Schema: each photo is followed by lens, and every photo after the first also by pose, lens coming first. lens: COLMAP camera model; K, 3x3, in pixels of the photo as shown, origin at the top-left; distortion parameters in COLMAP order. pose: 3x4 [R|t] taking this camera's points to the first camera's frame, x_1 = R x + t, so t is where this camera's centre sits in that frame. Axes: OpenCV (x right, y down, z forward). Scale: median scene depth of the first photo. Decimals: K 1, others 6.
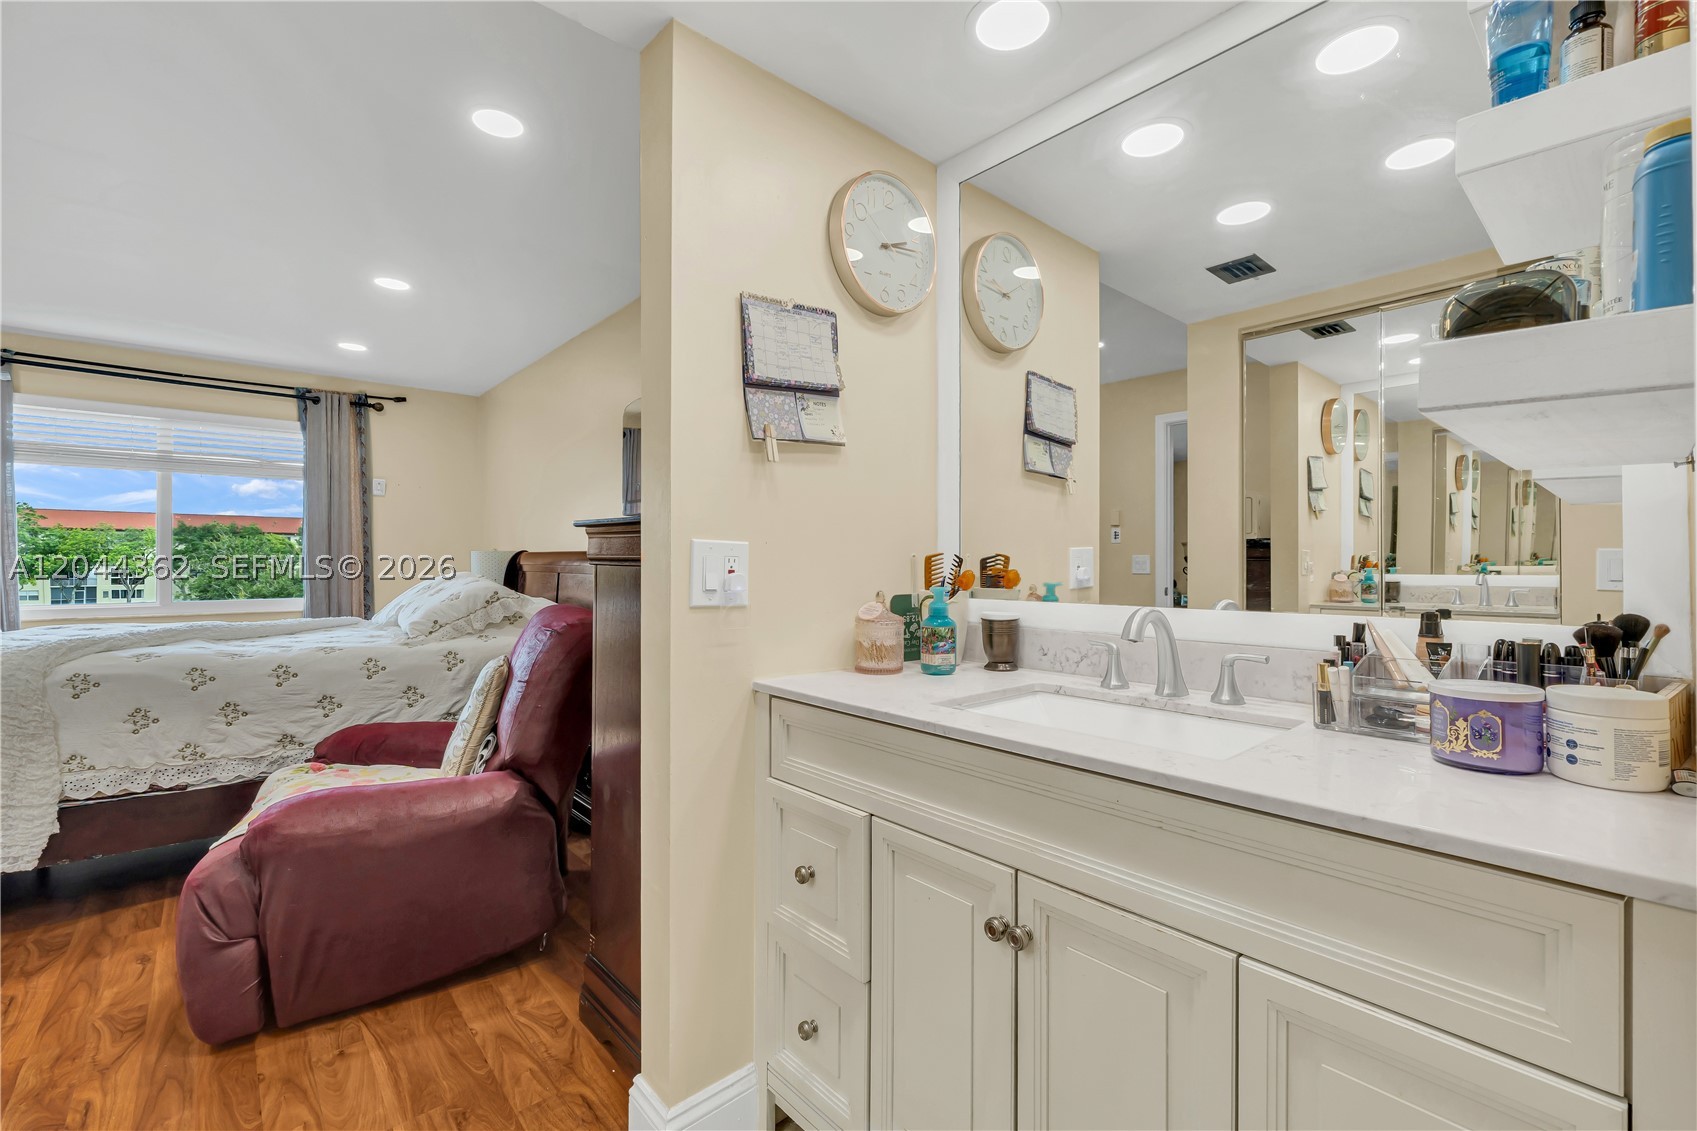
lens RADIAL K [[714.5, 0, 859.5], [0, 714.5, 557.8], [0, 0, 1]] dist [0.000454, -0.000168]
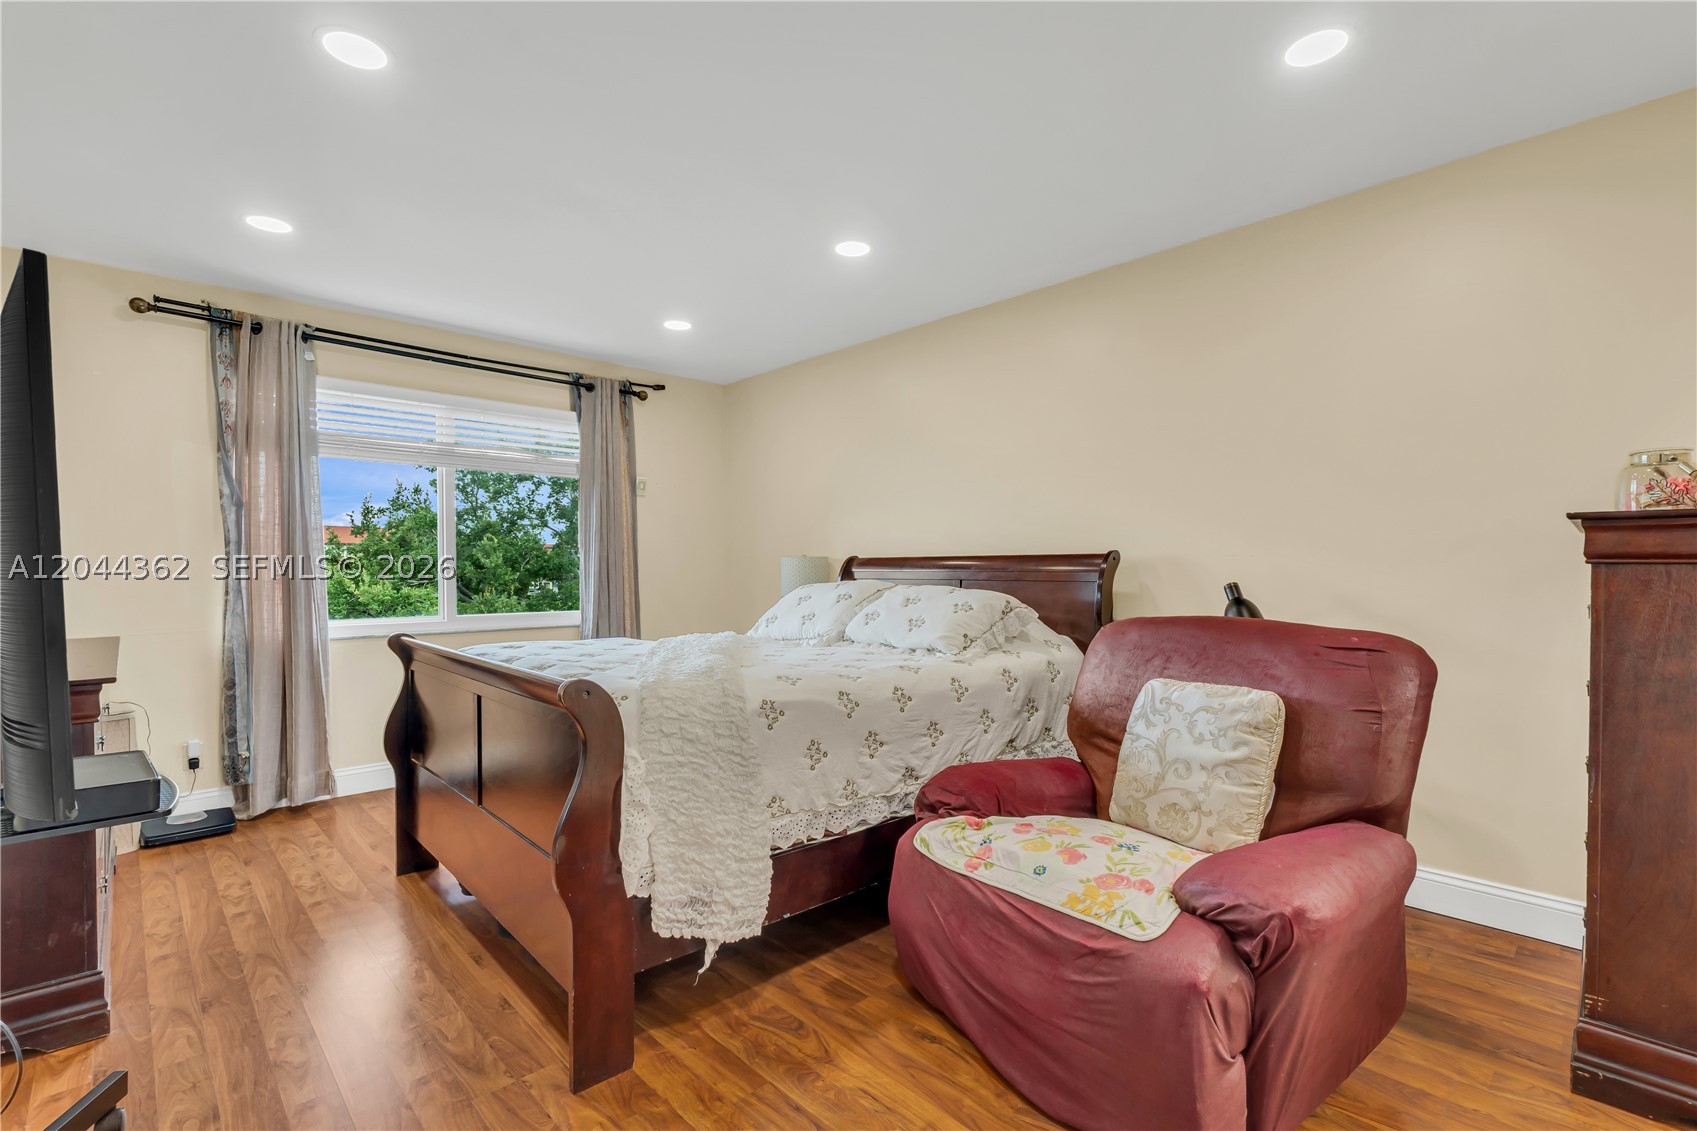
lens RADIAL K [[756.5, 0, 849.3], [0, 756.5, 569.9], [0, 0, 1]] dist [-0.003374, -0.000329]
pose [[0.999005, -0.004943, 0.044332, -0.752876], [0.004661, 0.999968, 0.006459, 0.002168], [-0.044363, -0.006246, 0.998996, 0.076359]]
